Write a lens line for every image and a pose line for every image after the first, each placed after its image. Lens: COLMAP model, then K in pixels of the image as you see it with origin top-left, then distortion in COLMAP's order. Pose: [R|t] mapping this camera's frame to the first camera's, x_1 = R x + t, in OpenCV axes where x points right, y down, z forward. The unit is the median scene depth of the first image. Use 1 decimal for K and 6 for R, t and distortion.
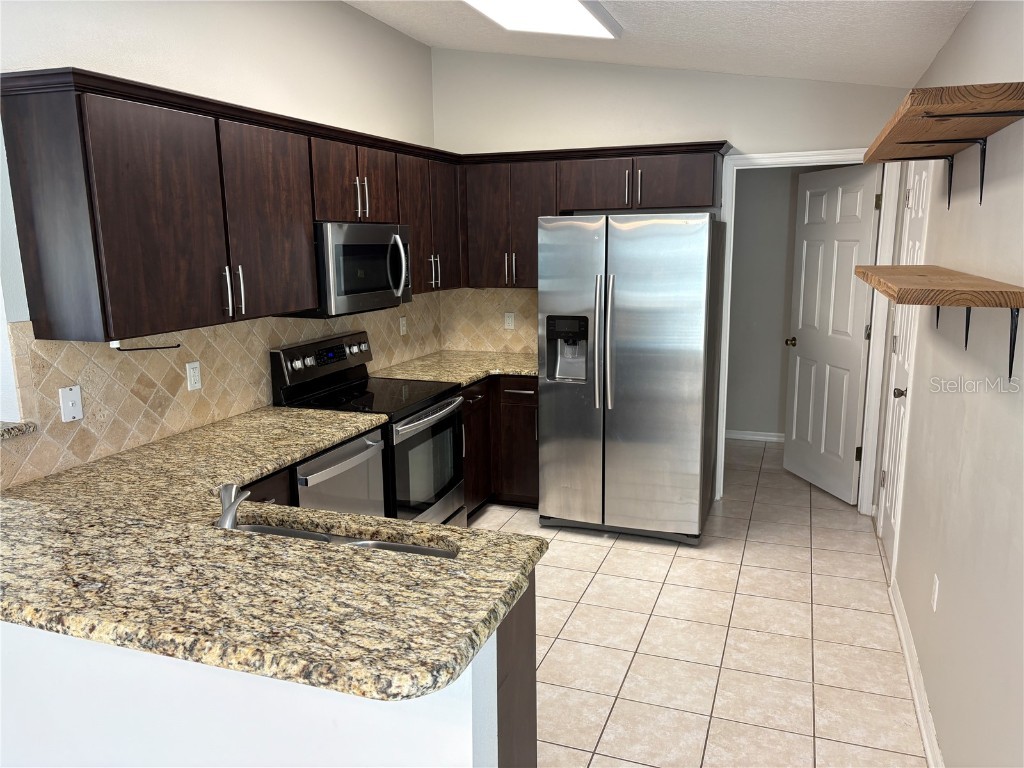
lens RADIAL K [[779.7, 0, 512.9], [0, 779.7, 388.0], [0, 0, 1]] dist [0.069749, -0.058353]
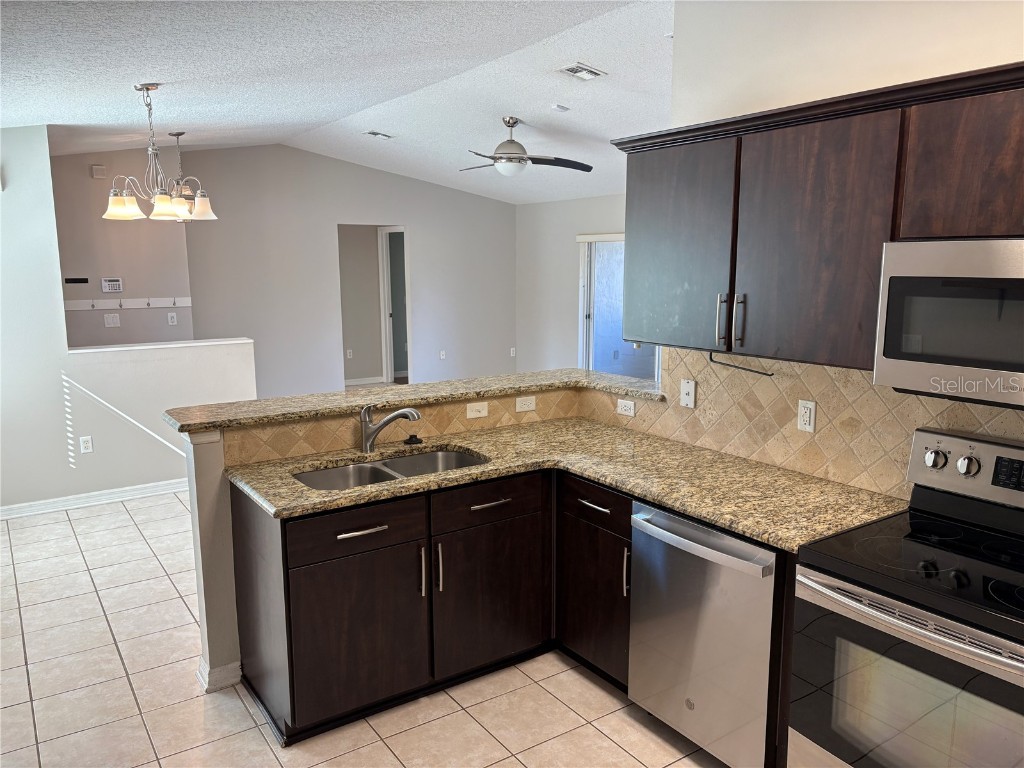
lens RADIAL K [[779.7, 0, 512.4], [0, 779.7, 389.1], [0, 0, 1]] dist [0.069749, -0.058353]
pose [[-0.586552, 0.150593, -0.795788, 0.499162], [-0.140129, 0.948874, 0.282847, -0.251486], [0.797697, 0.277417, -0.535461, 1.209888]]
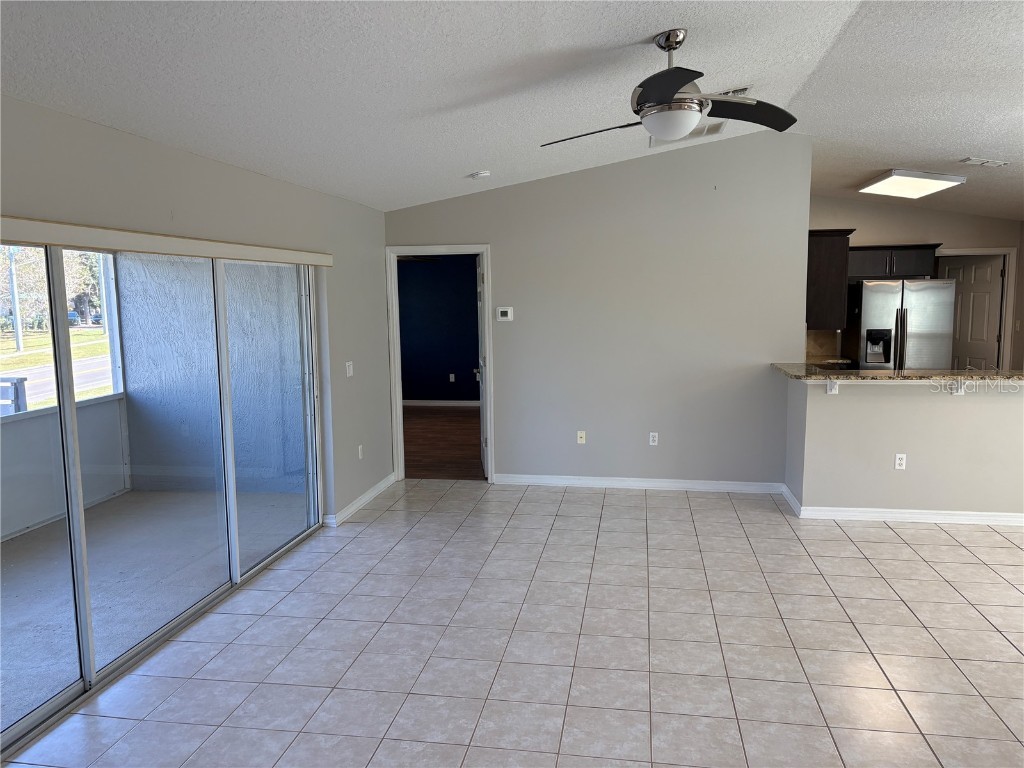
lens RADIAL K [[779.7, 0, 512.5], [0, 779.7, 385.3], [0, 0, 1]] dist [0.069749, -0.058353]
pose [[0.981080, -0.020792, 0.192483, -1.586597], [0.035357, 0.996738, -0.072542, 0.208065], [-0.190347, 0.077975, 0.978615, -0.992734]]
